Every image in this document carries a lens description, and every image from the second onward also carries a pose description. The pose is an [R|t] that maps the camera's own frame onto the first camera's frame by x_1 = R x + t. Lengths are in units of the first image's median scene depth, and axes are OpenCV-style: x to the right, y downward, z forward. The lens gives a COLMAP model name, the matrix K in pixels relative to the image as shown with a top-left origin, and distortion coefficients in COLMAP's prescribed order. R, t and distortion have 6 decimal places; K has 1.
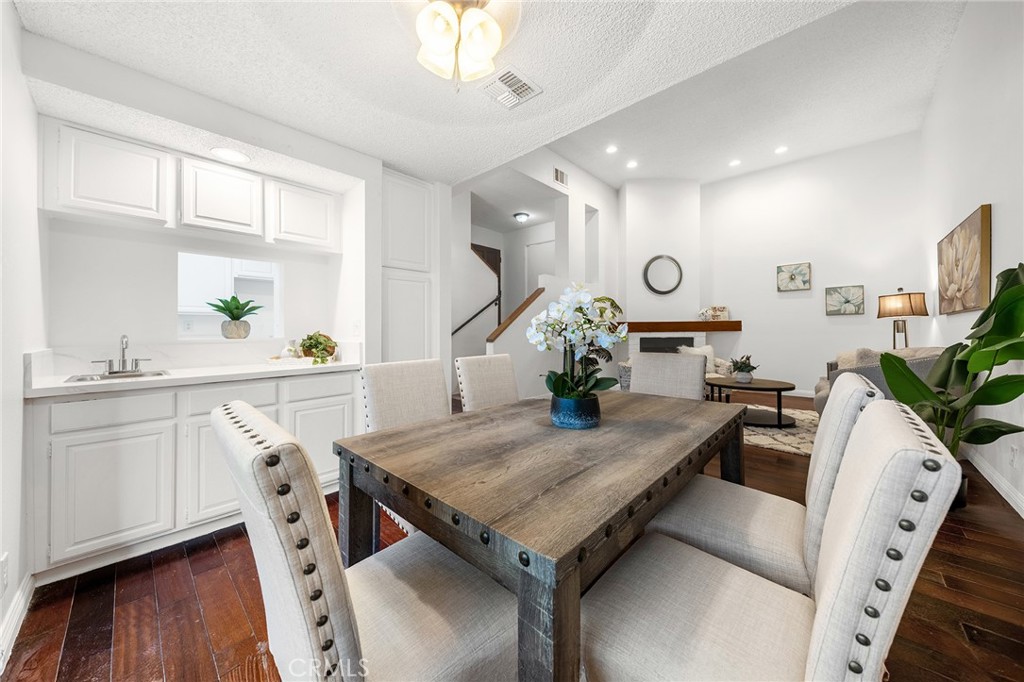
lens RADIAL K [[349.7, 0, 510.2], [0, 349.7, 327.7], [0, 0, 1]] dist [-0.000400, -0.002095]
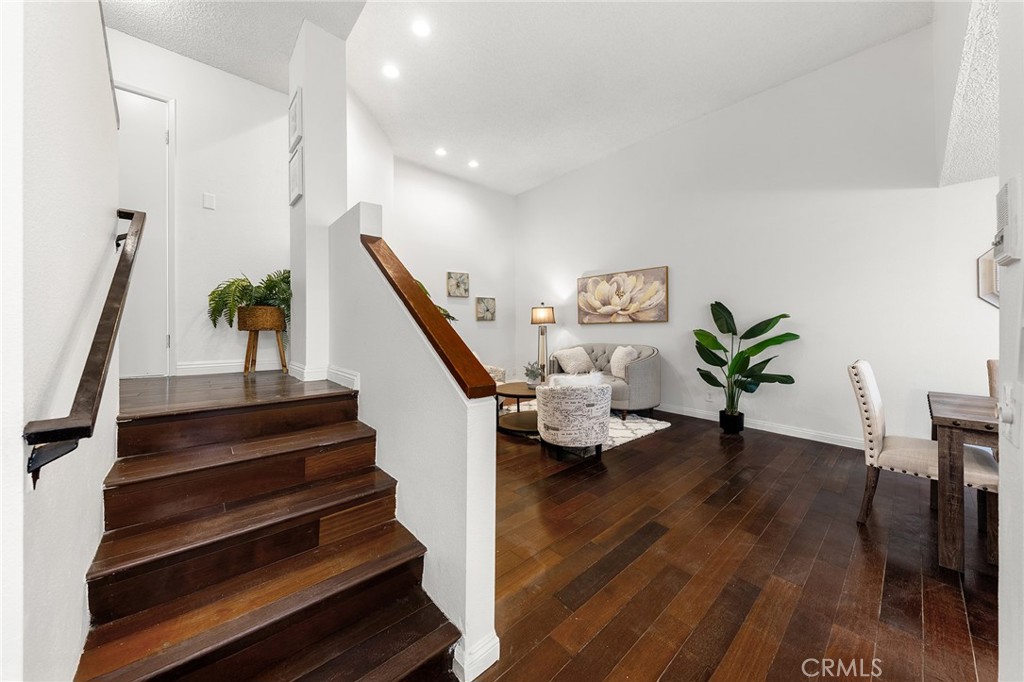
lens RADIAL K [[354.5, 0, 508.8], [0, 354.5, 326.0], [0, 0, 1]] dist [0.001345, -0.000046]
pose [[0.099691, 0.004794, 0.995007, -0.294347], [0.000080, 0.999988, -0.004826, -0.012209], [-0.995018, 0.000561, 0.099689, 0.812356]]
